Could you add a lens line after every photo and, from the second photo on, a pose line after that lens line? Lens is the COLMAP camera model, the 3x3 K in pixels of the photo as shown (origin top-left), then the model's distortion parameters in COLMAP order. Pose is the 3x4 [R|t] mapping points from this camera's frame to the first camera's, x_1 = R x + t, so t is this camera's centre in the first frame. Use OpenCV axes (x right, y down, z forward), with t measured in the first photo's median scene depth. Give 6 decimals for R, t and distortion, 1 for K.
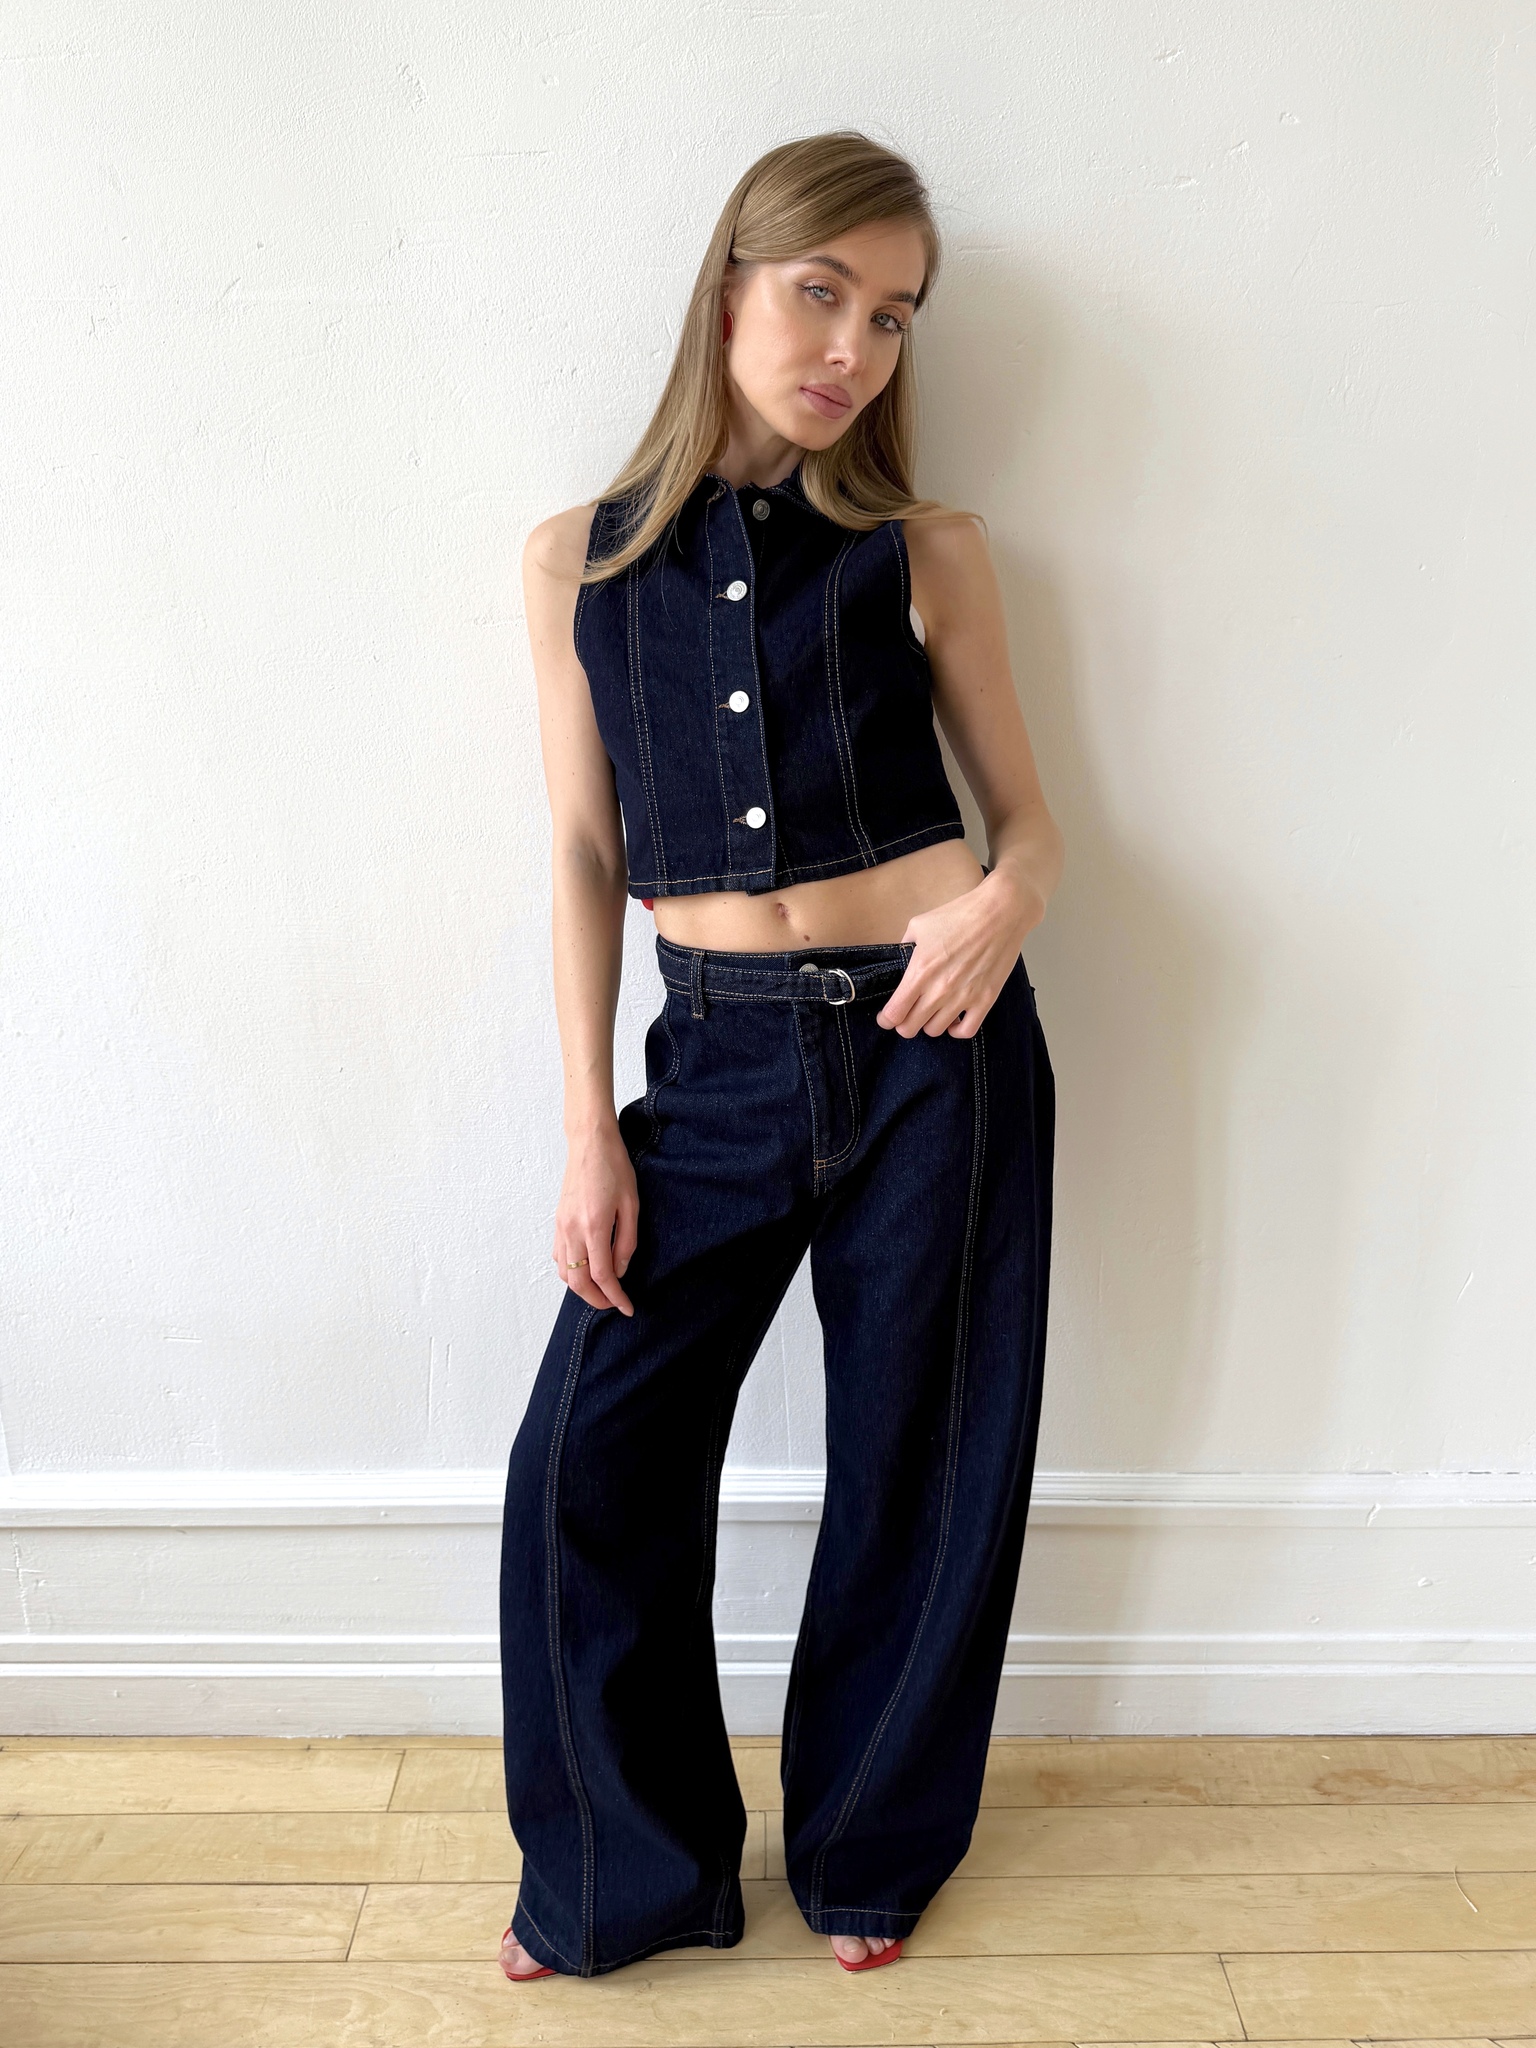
lens RADIAL K [[1582.1, 0, 763.6], [0, 1582.1, 1019.3], [0, 0, 1]] dist [-0.007181, -0.001753]
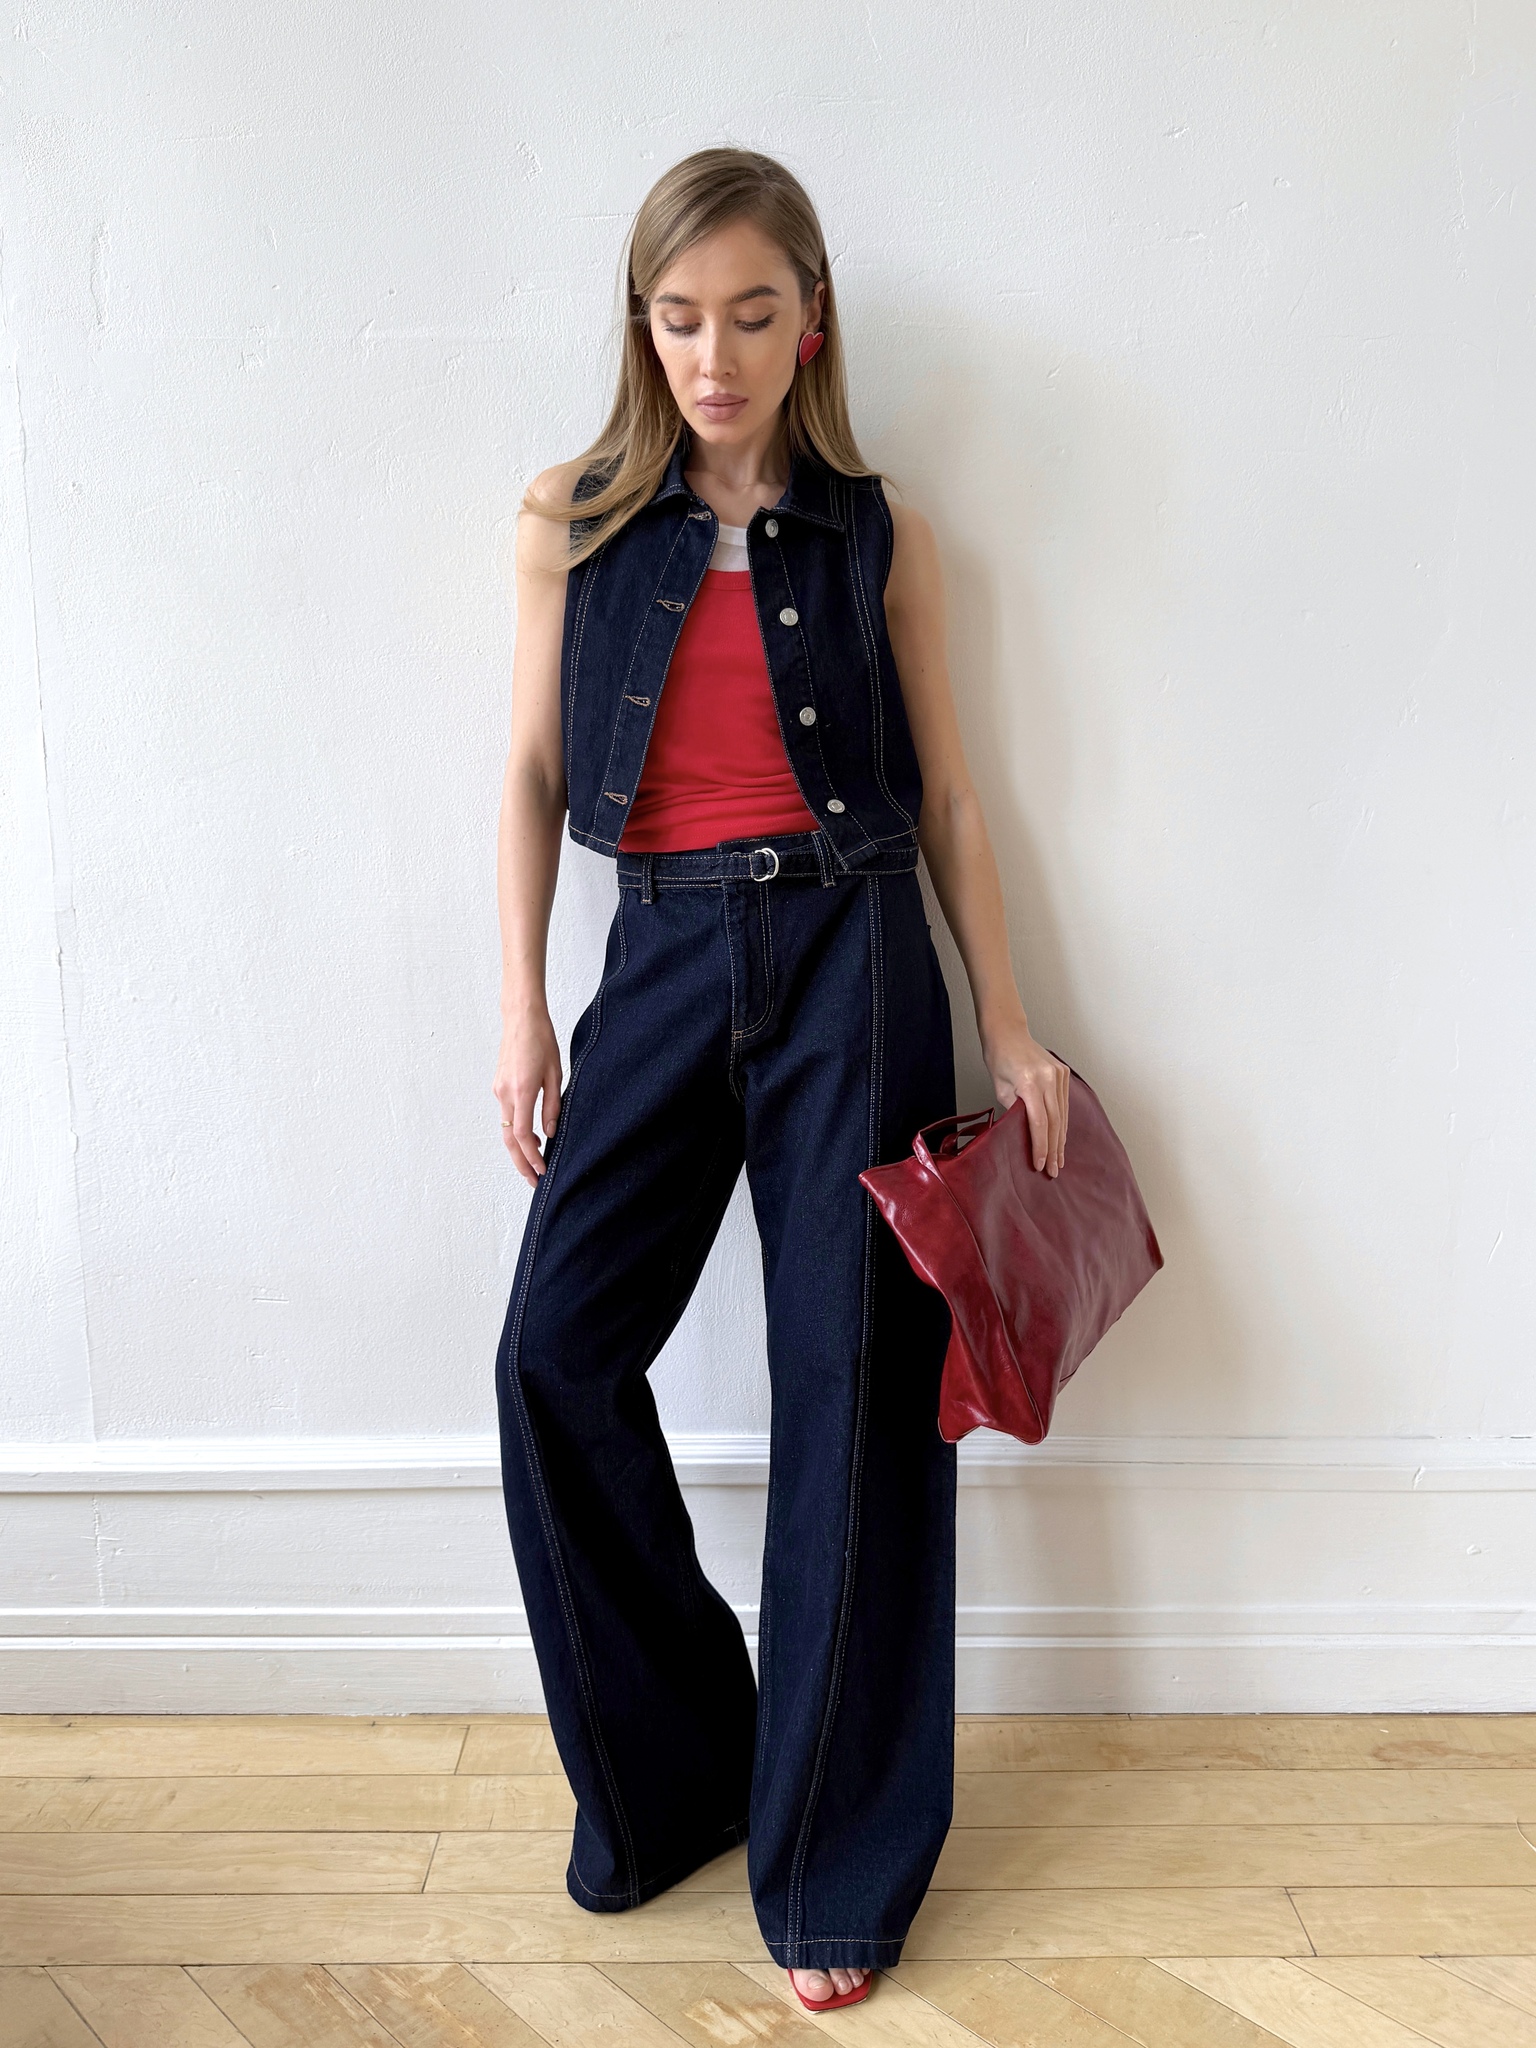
lens RADIAL K [[1654.4, 0, 756.9], [0, 1654.4, 1018.2], [0, 0, 1]] dist [0.014601, -0.029365]
pose [[0.999976, -0.001656, -0.006665, -0.039295], [0.000821, 0.992359, -0.123380, 0.161123], [0.006819, 0.123372, 0.992337, -0.116839]]
